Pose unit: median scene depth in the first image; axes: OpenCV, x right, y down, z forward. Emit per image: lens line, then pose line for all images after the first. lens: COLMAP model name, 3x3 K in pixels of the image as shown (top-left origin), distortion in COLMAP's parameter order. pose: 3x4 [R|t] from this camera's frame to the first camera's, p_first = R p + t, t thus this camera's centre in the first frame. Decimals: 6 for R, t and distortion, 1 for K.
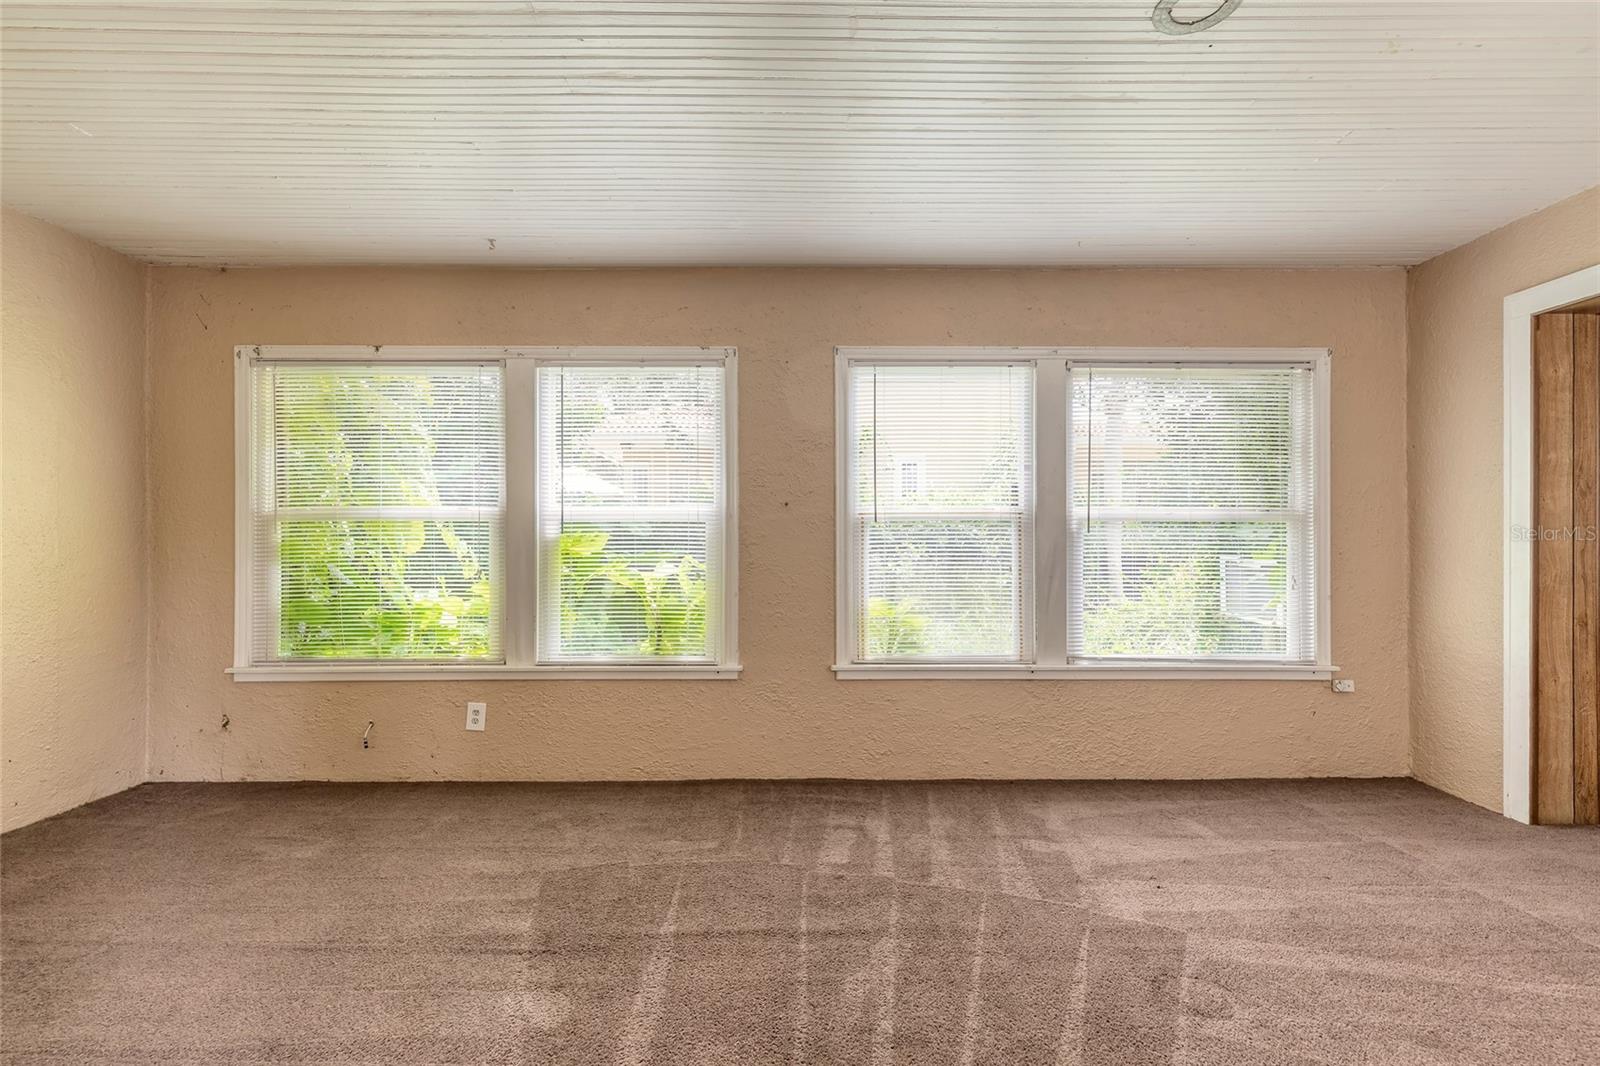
lens RADIAL K [[726.2, 0, 796.1], [0, 726.2, 527.7], [0, 0, 1]] dist [0.009235, -0.003897]
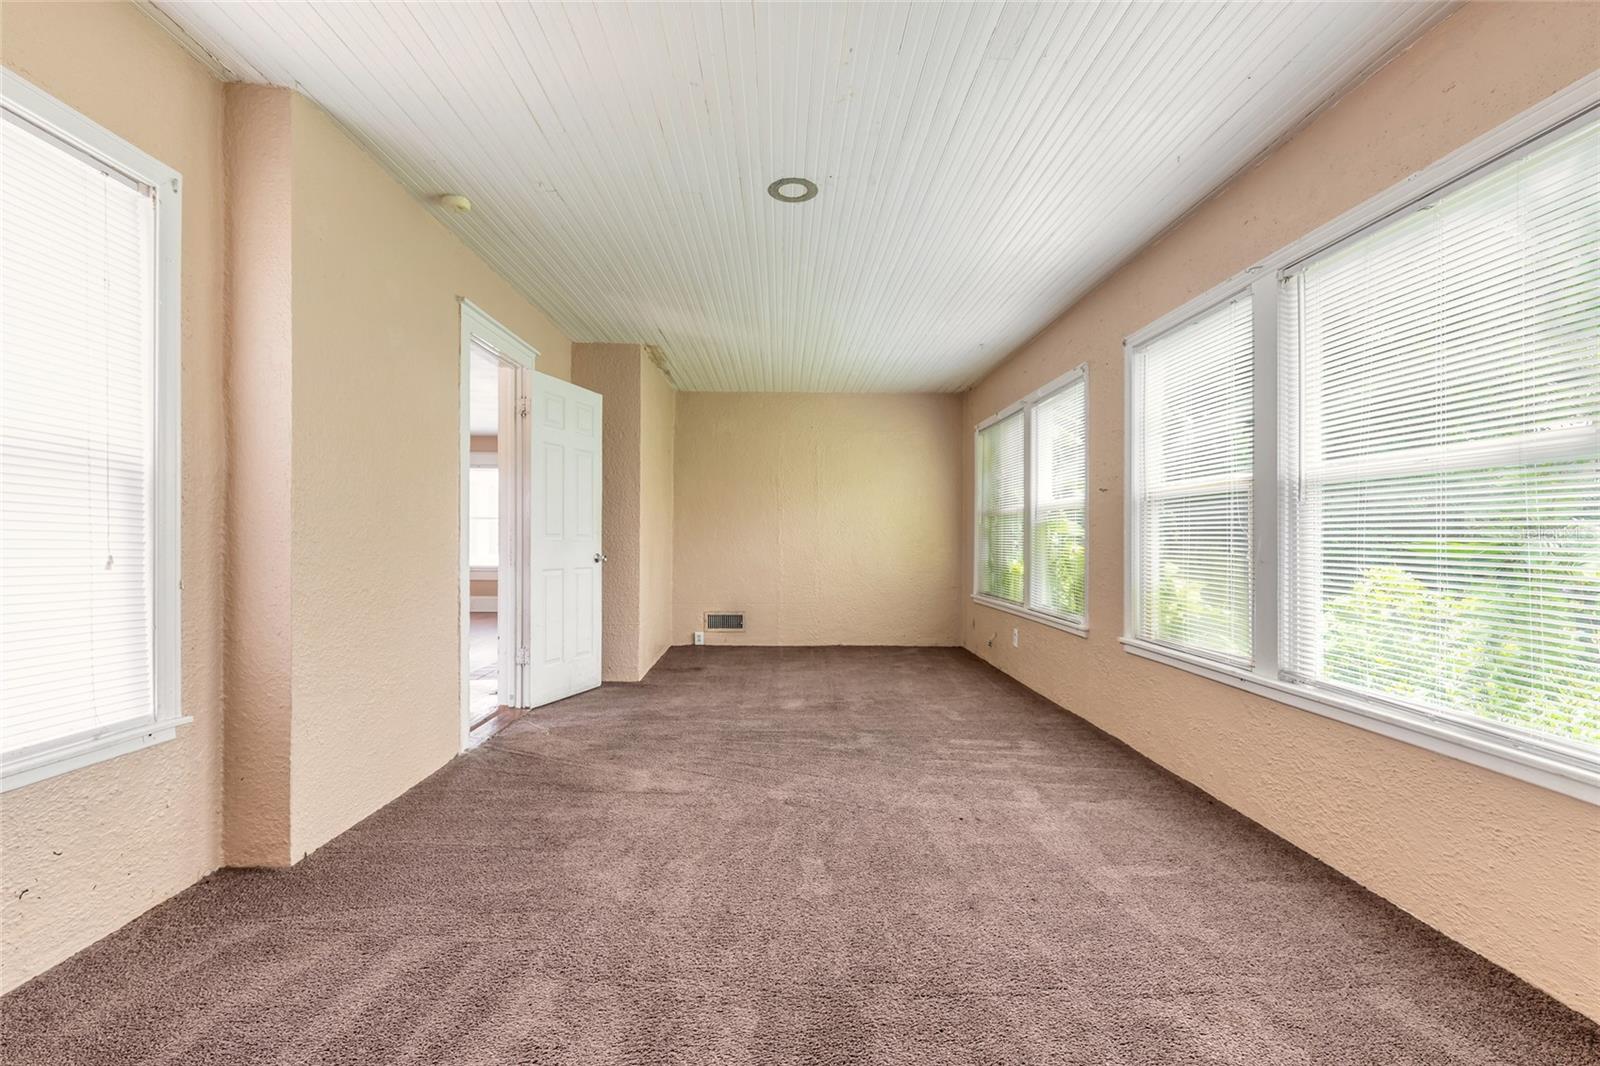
lens RADIAL K [[726.2, 0, 795.0], [0, 726.2, 534.0], [0, 0, 1]] dist [0.009235, -0.003897]
pose [[0.019292, 0.001433, -0.999813, 1.338742], [0.012605, 0.999919, 0.001677, 0.035365], [0.999734, -0.012635, 0.019273, 0.594448]]
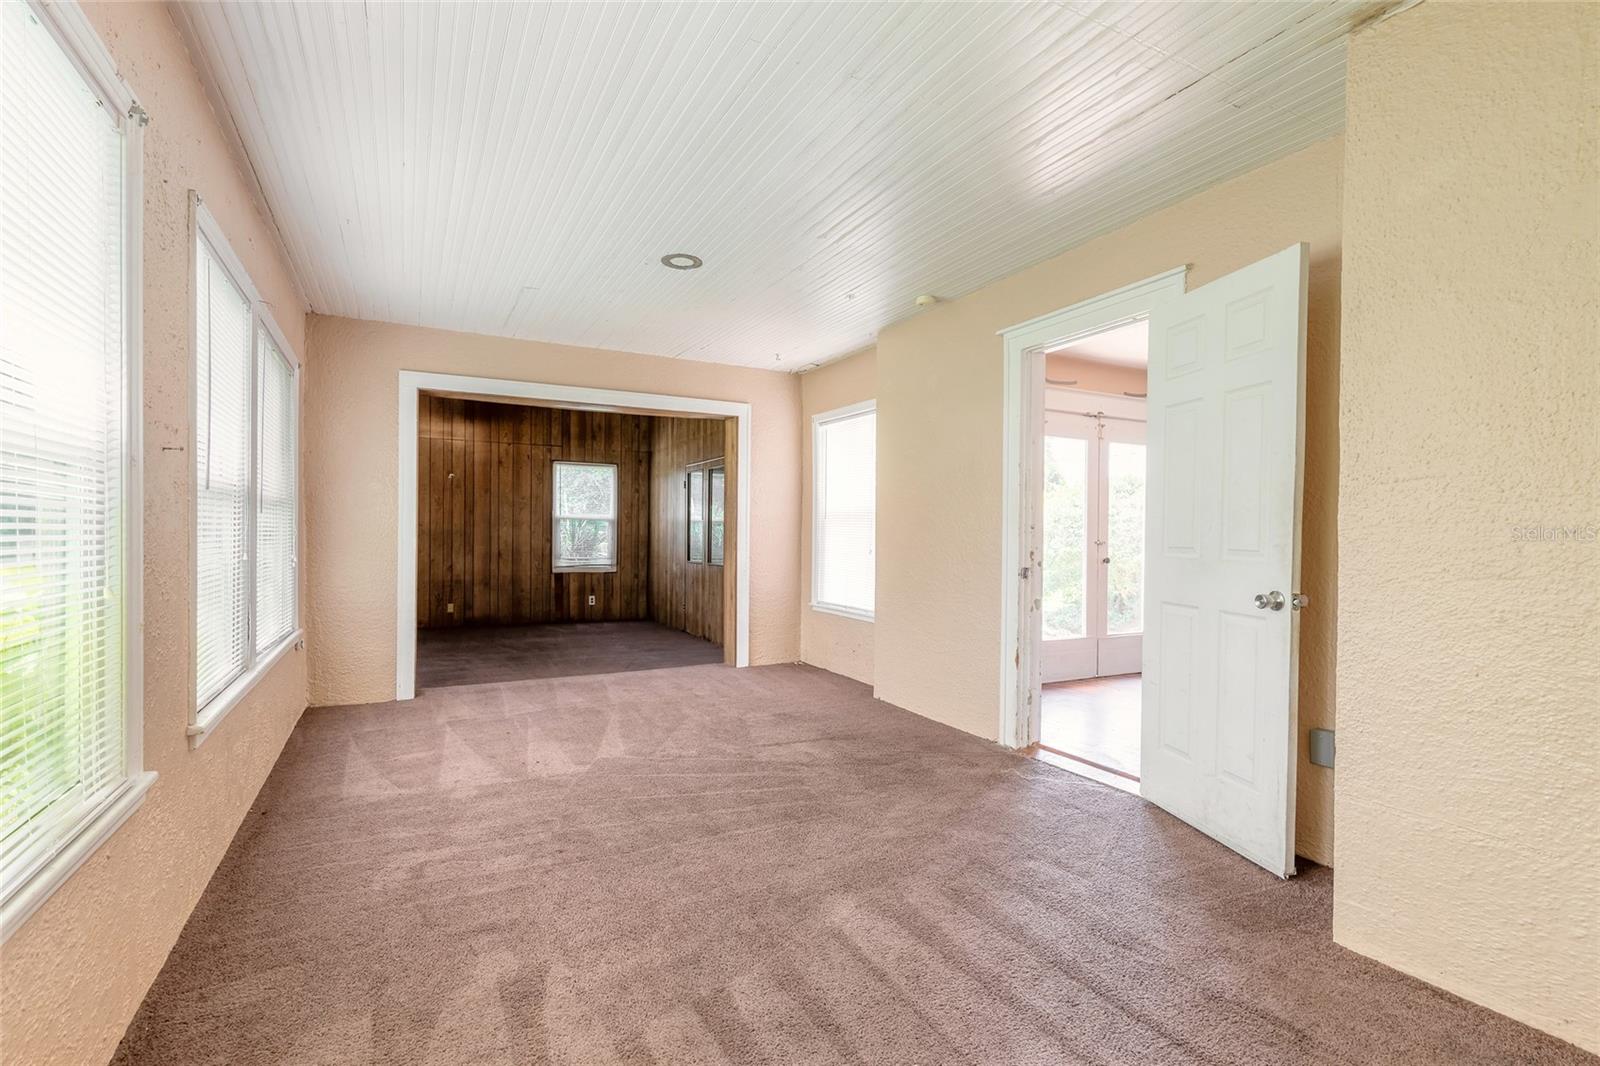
lens RADIAL K [[726.2, 0, 791.7], [0, 726.2, 540.6], [0, 0, 1]] dist [0.009235, -0.003897]
pose [[-0.463533, -0.008593, 0.886038, -0.840976], [-0.022724, 0.999739, -0.002192, 0.034761], [-0.885788, -0.021150, -0.463607, 1.015995]]
